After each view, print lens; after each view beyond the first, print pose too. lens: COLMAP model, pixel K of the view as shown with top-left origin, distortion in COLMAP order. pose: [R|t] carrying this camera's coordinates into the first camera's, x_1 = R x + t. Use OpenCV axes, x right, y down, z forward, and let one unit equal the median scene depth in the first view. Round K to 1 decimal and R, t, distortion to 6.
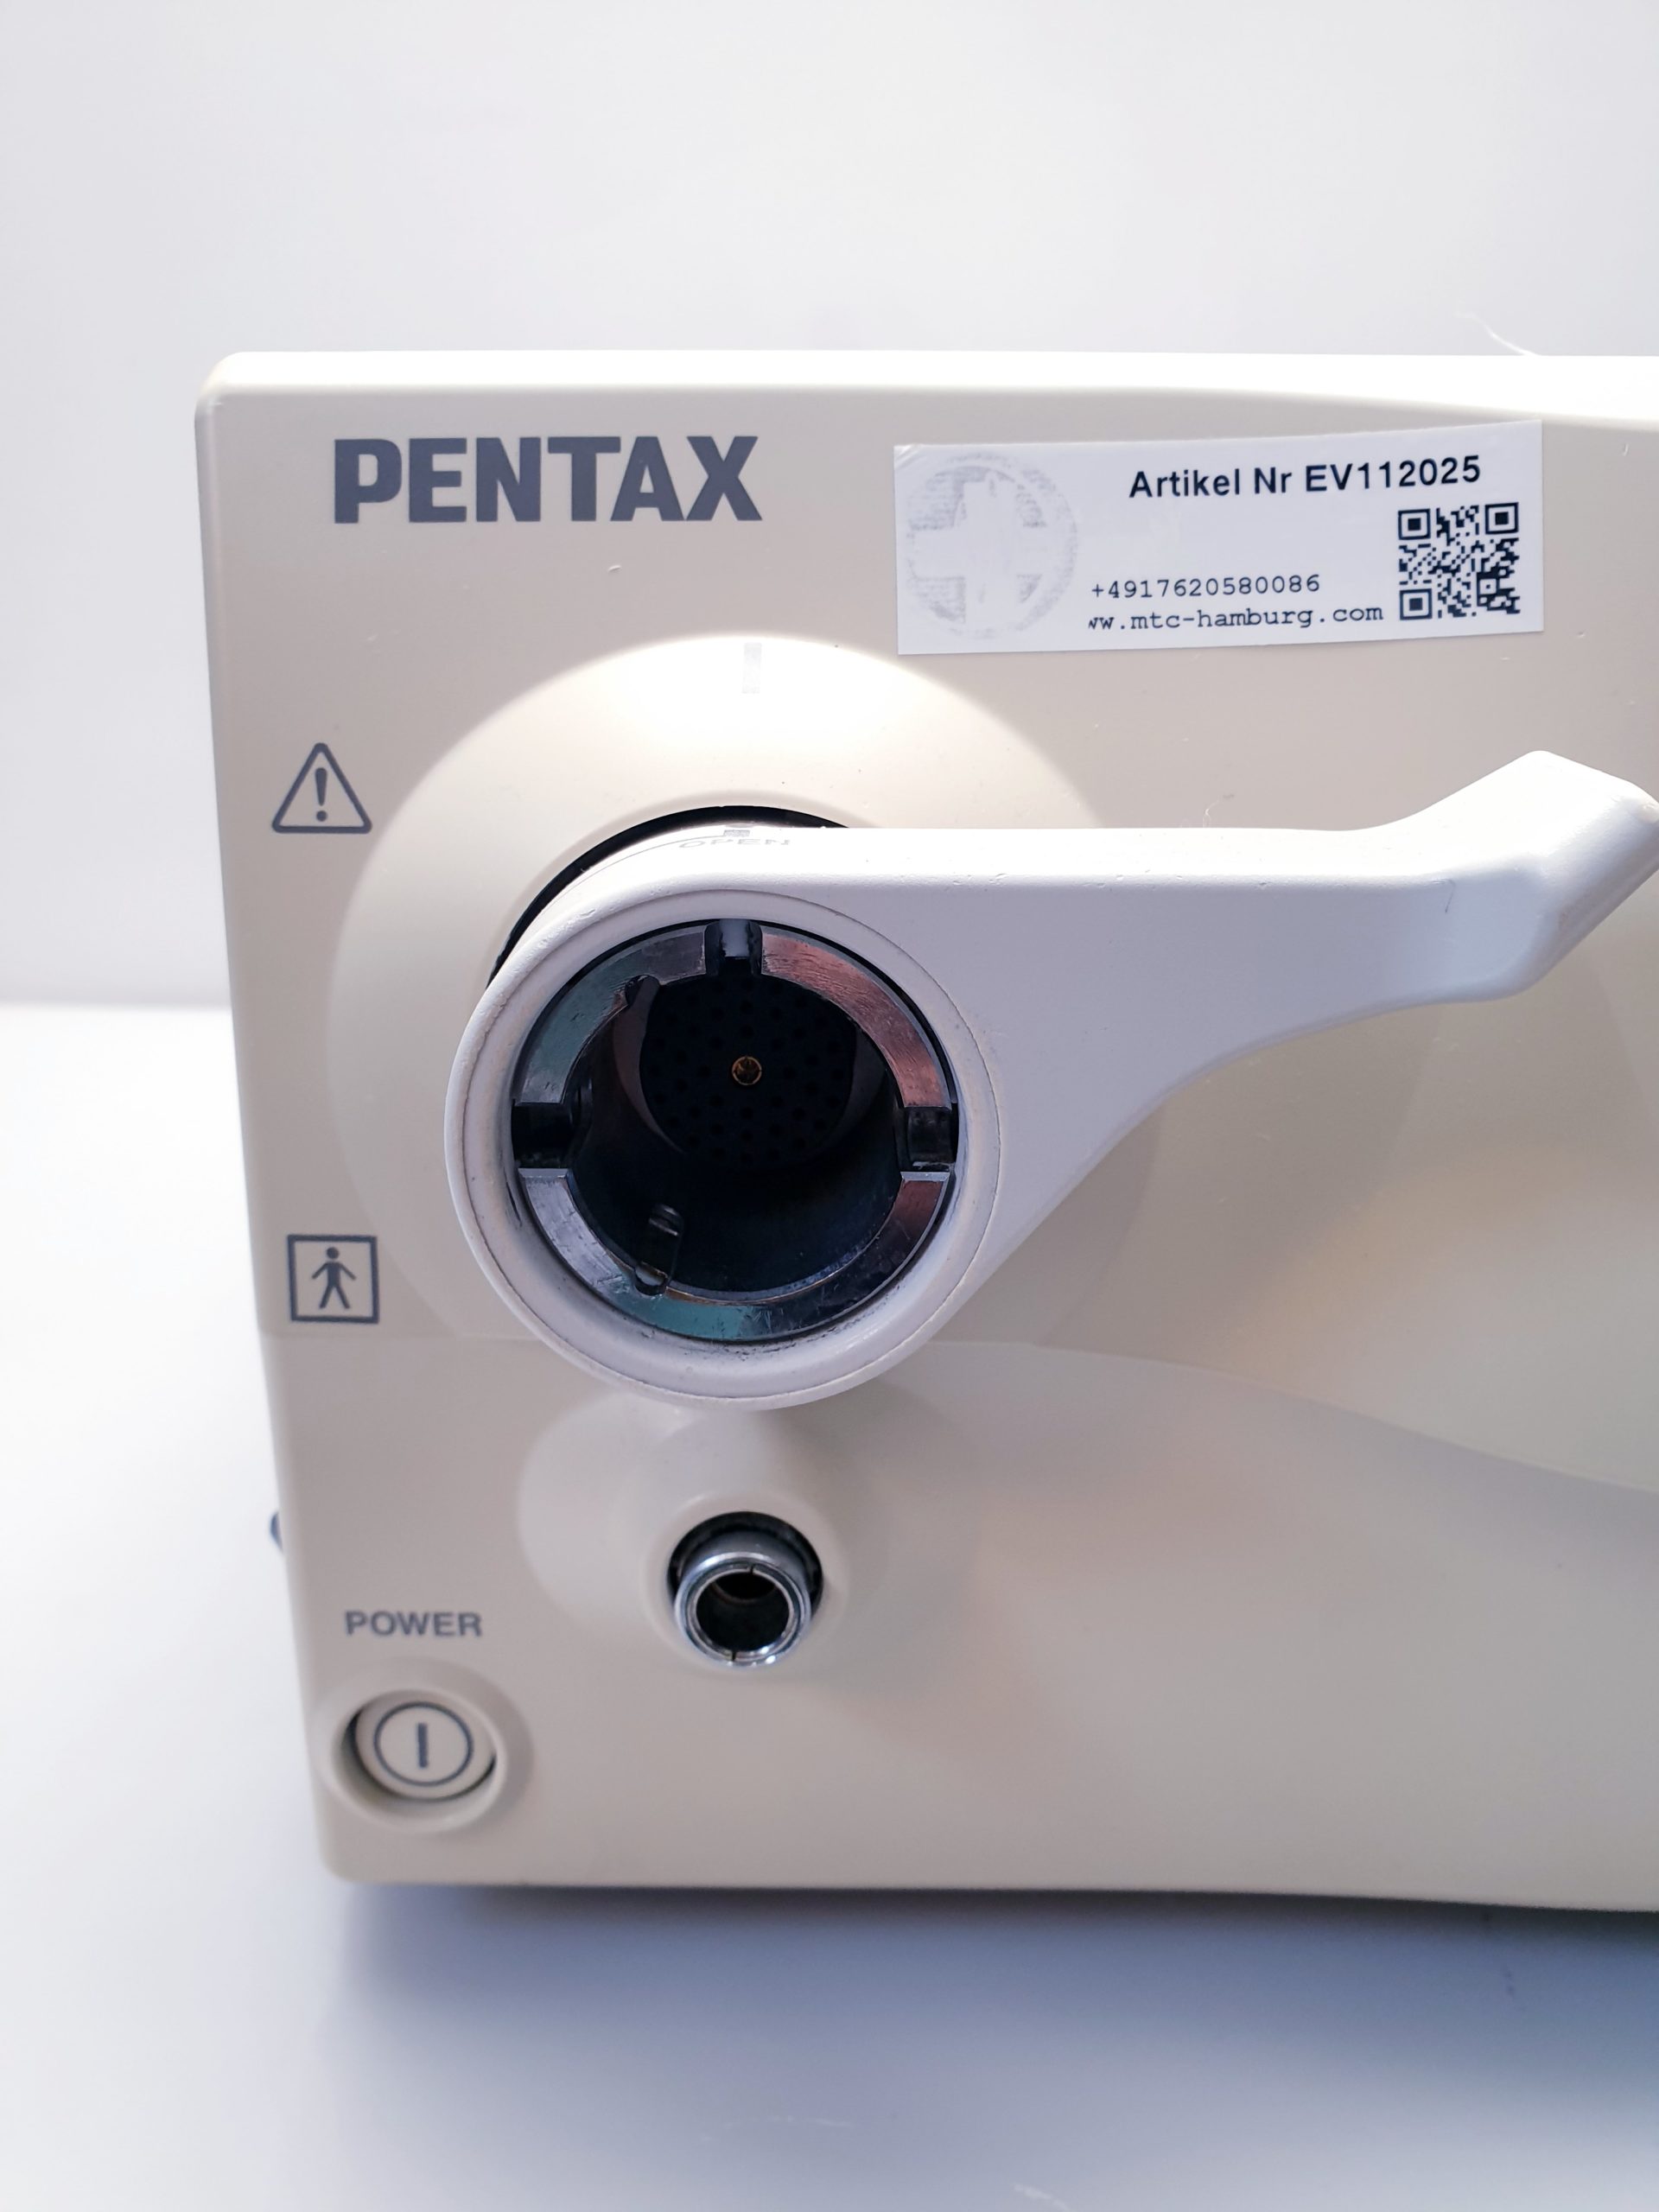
lens RADIAL K [[1813.2, 0, 829.5], [0, 1813.2, 1106.0], [0, 0, 1]] dist [-0.029959, 0.000322]
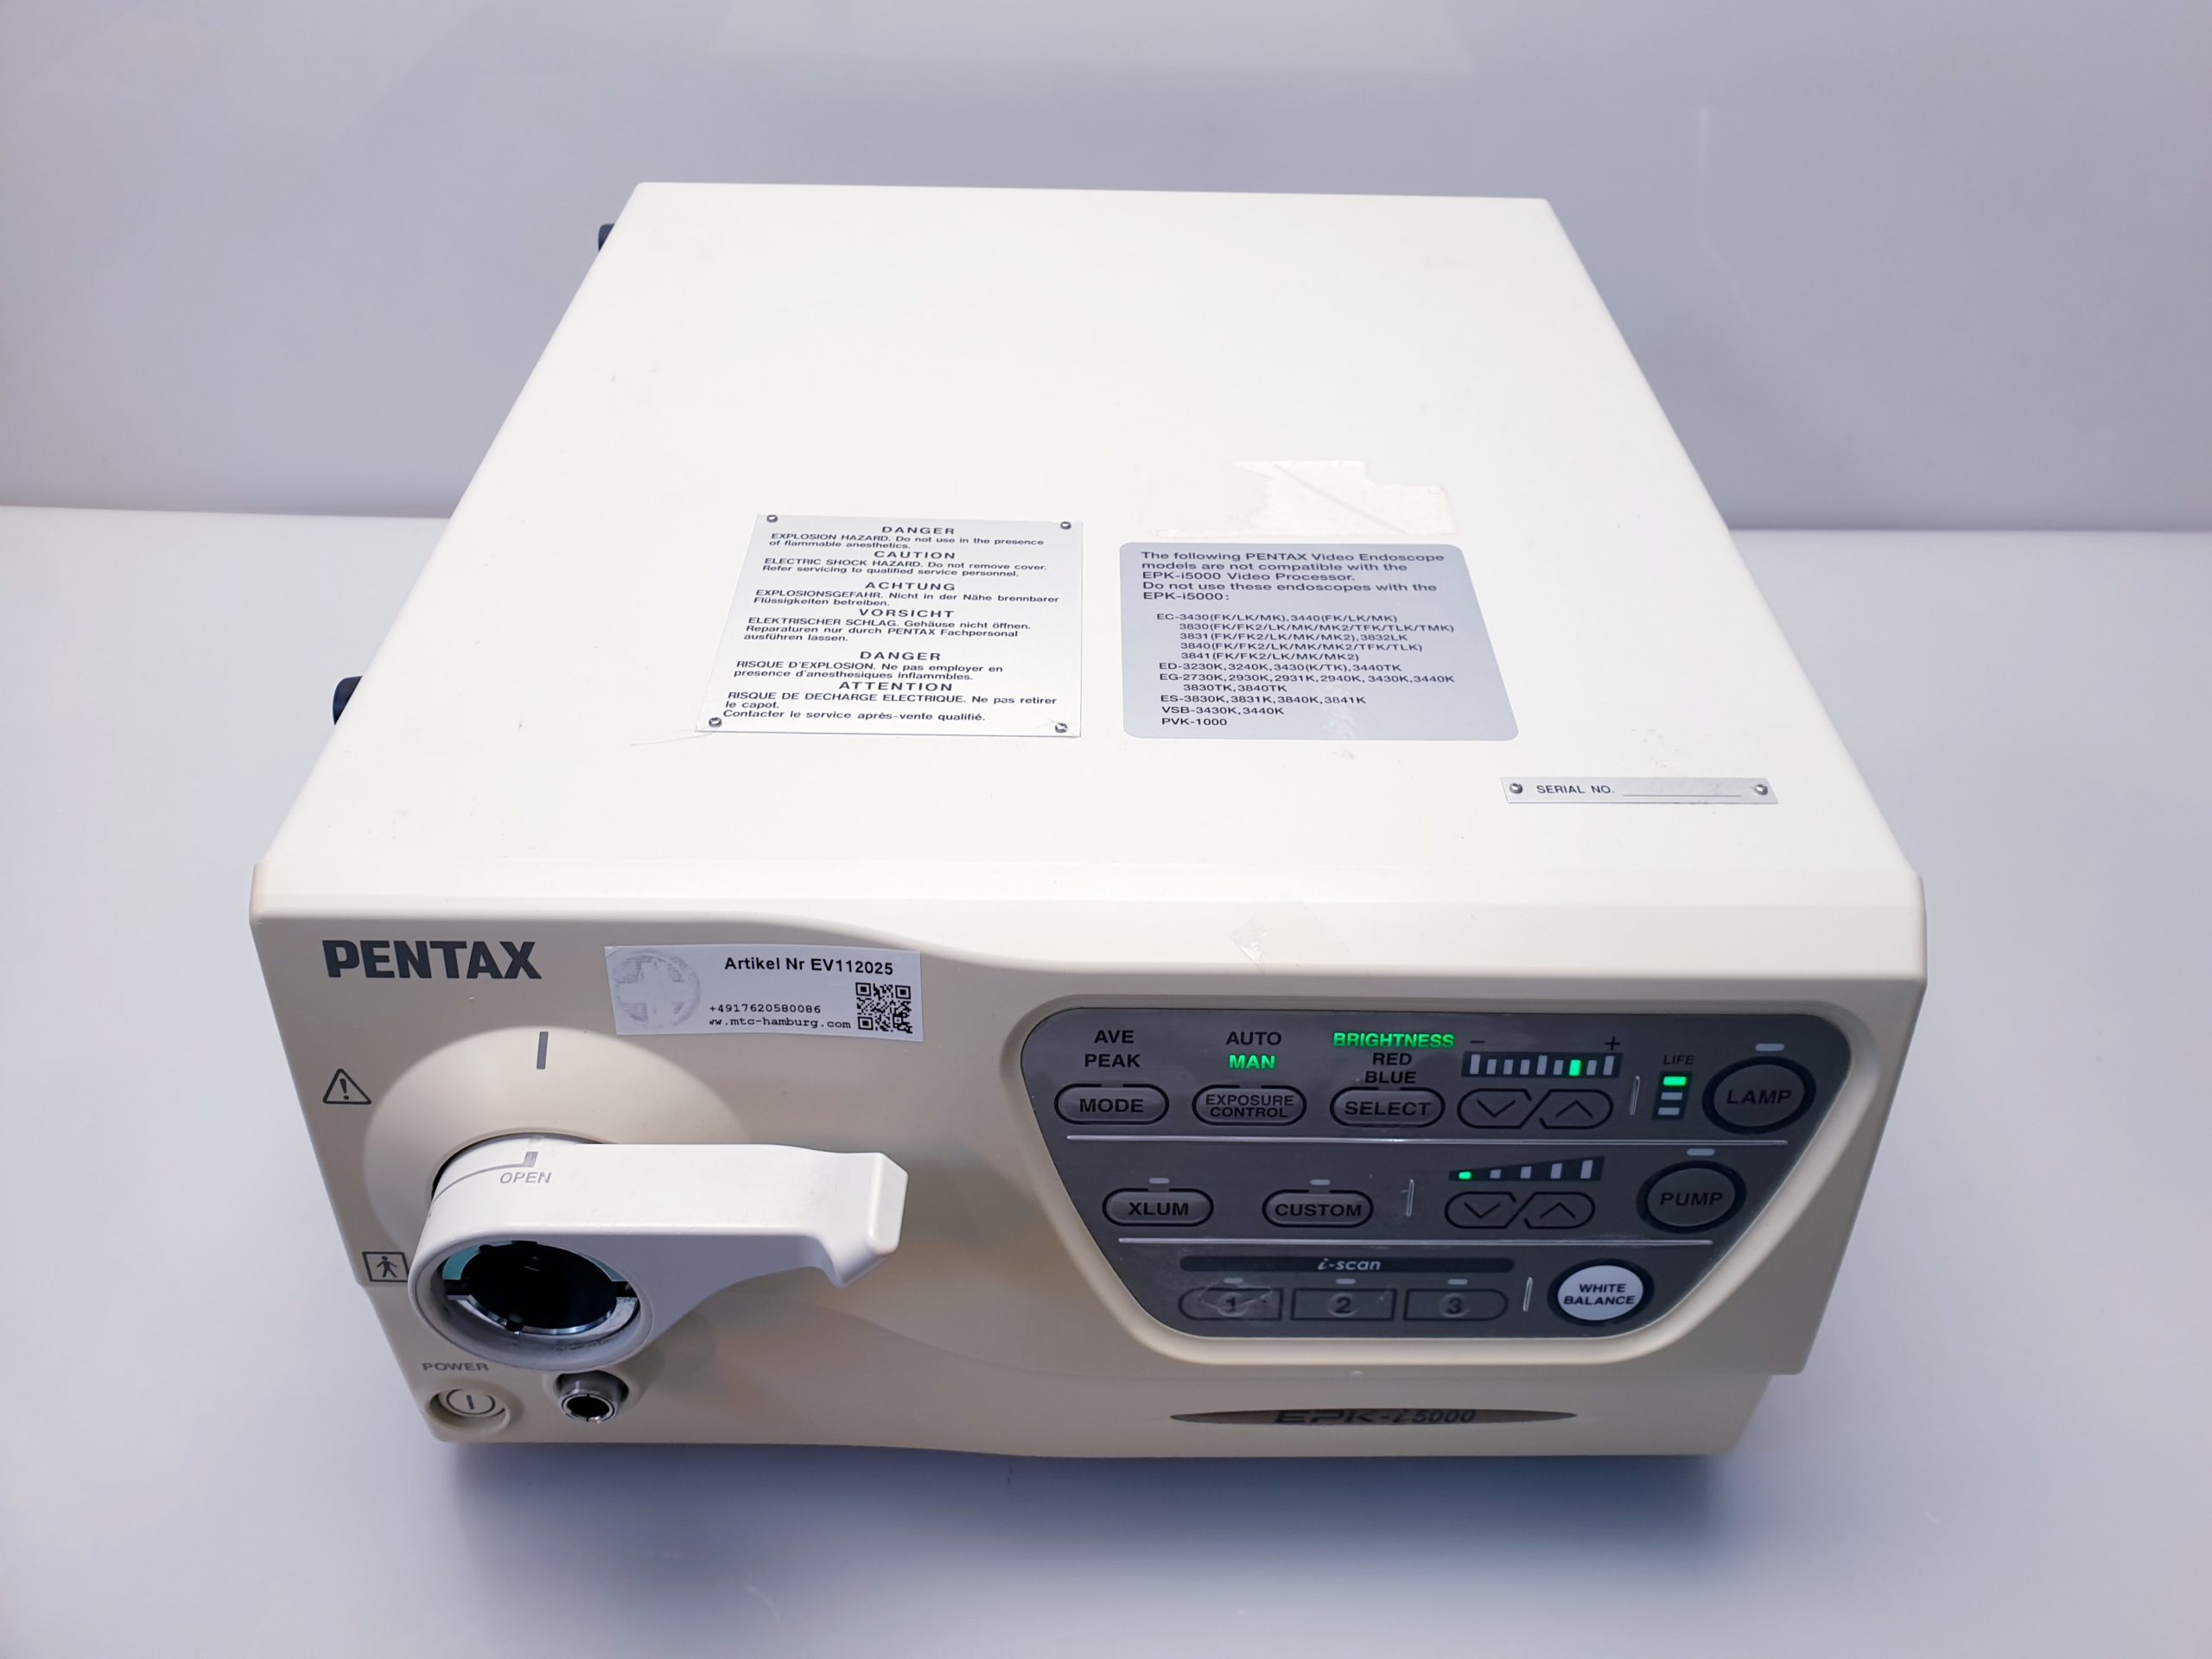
lens RADIAL K [[1747.2, 0, 1107.3], [0, 1747.2, 797.4], [0, 0, 1]] dist [0.124091, -0.465050]
pose [[0.999814, 0.009884, 0.016543, 0.559842], [-0.015262, 0.930265, 0.366572, -1.244053], [-0.011767, -0.366756, 0.930243, -0.763963]]
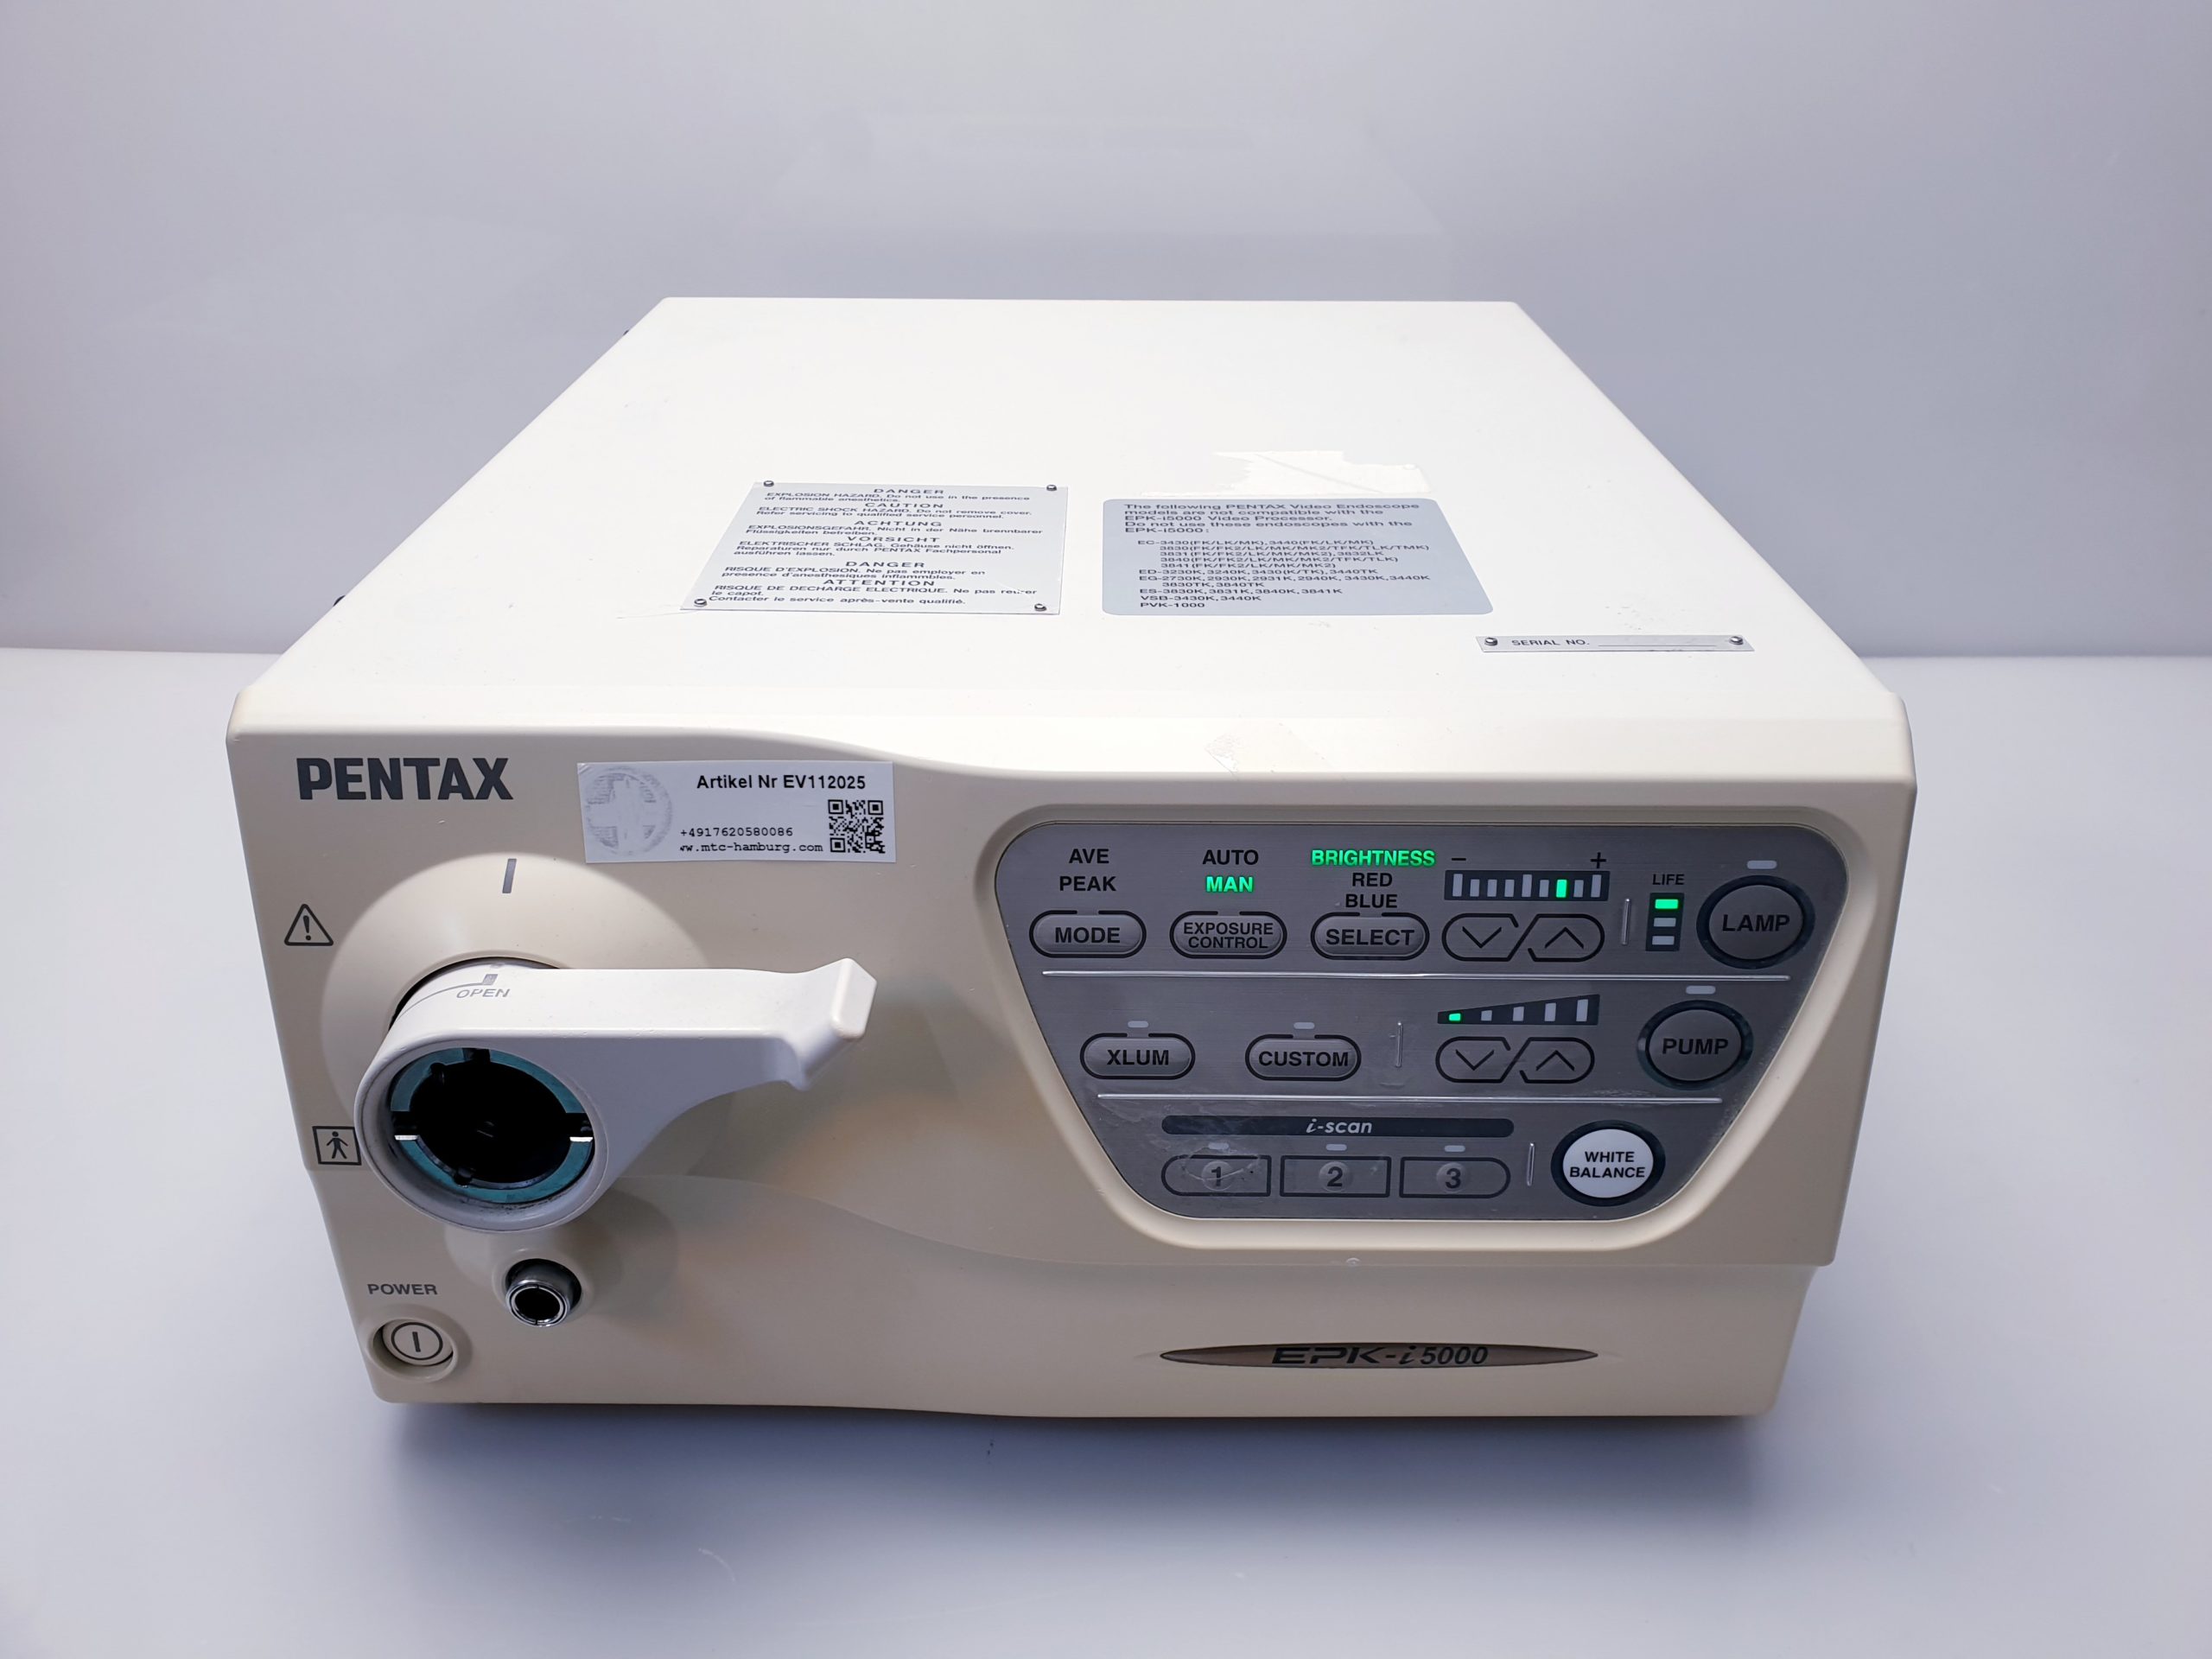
lens RADIAL K [[1751.7, 0, 1101.4], [0, 1751.7, 814.1], [0, 0, 1]] dist [0.167466, -0.584633]
pose [[0.999988, 0.003363, -0.003532, 0.623927], [-0.002674, 0.983735, 0.179607, -0.663711], [0.004079, -0.179595, 0.983732, -0.938388]]
